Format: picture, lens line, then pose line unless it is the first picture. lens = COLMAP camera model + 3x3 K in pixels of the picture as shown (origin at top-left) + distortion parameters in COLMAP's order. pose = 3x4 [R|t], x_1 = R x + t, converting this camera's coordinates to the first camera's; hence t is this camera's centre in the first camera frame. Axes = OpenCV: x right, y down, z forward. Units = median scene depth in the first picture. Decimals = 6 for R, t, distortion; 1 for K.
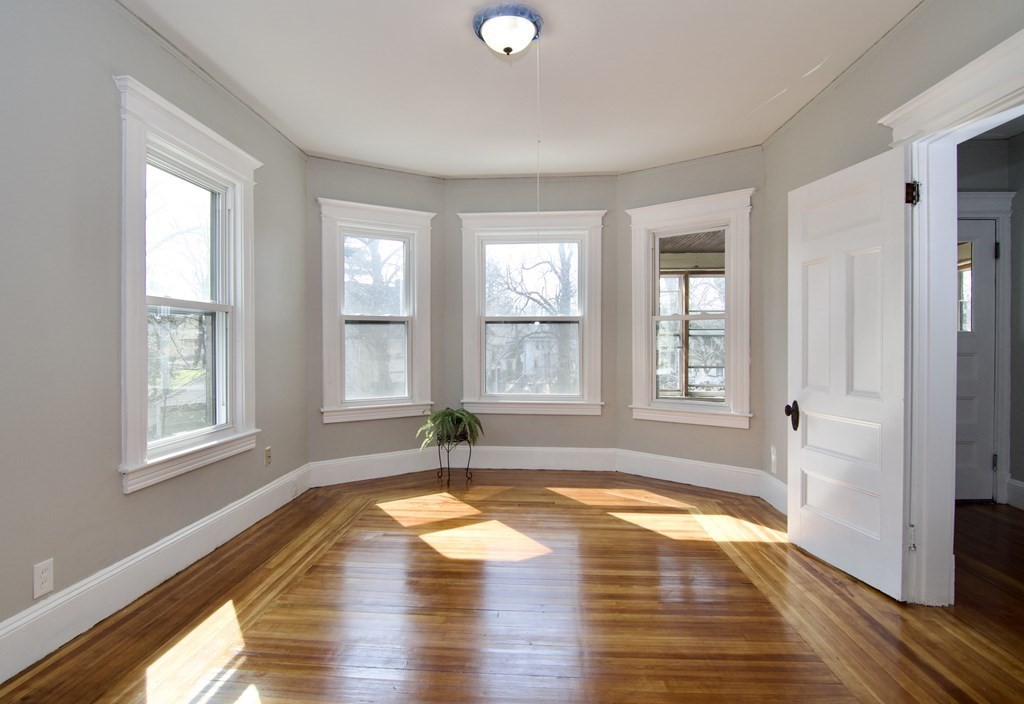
lens RADIAL K [[522.1, 0, 494.4], [0, 522.1, 347.6], [0, 0, 1]] dist [-0.011684, -0.006399]
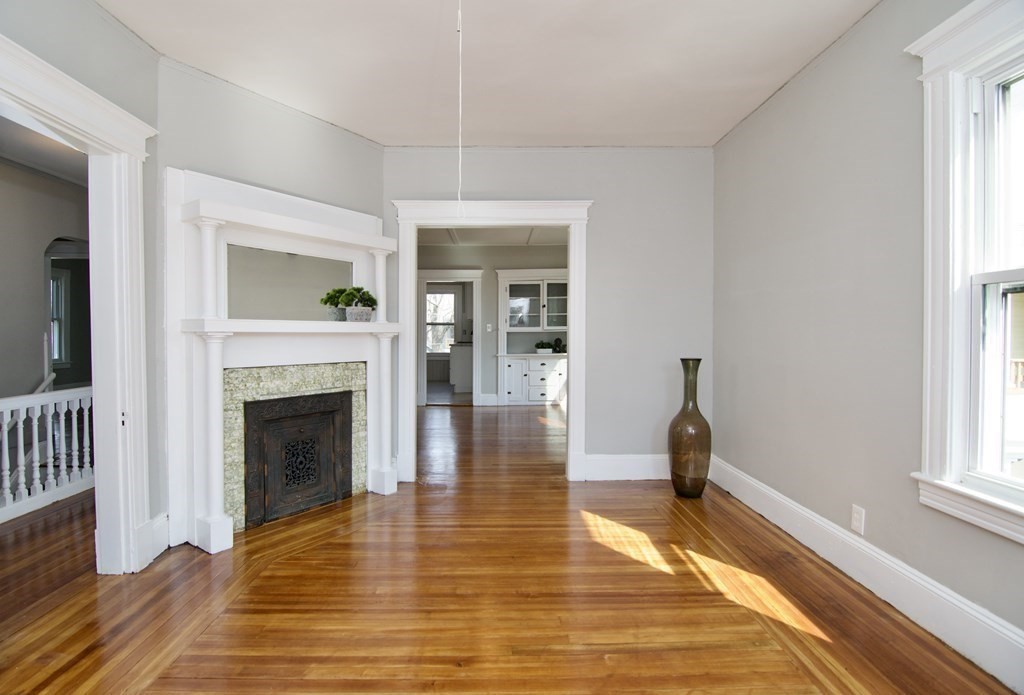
lens RADIAL K [[511.4, 0, 498.5], [0, 511.4, 344.4], [0, 0, 1]] dist [-0.014860, -0.002055]
pose [[-0.995903, 0.002795, -0.090389, 0.065004], [-0.000236, 0.999438, 0.033508, -0.014450], [0.090432, 0.033392, -0.995343, 1.137362]]
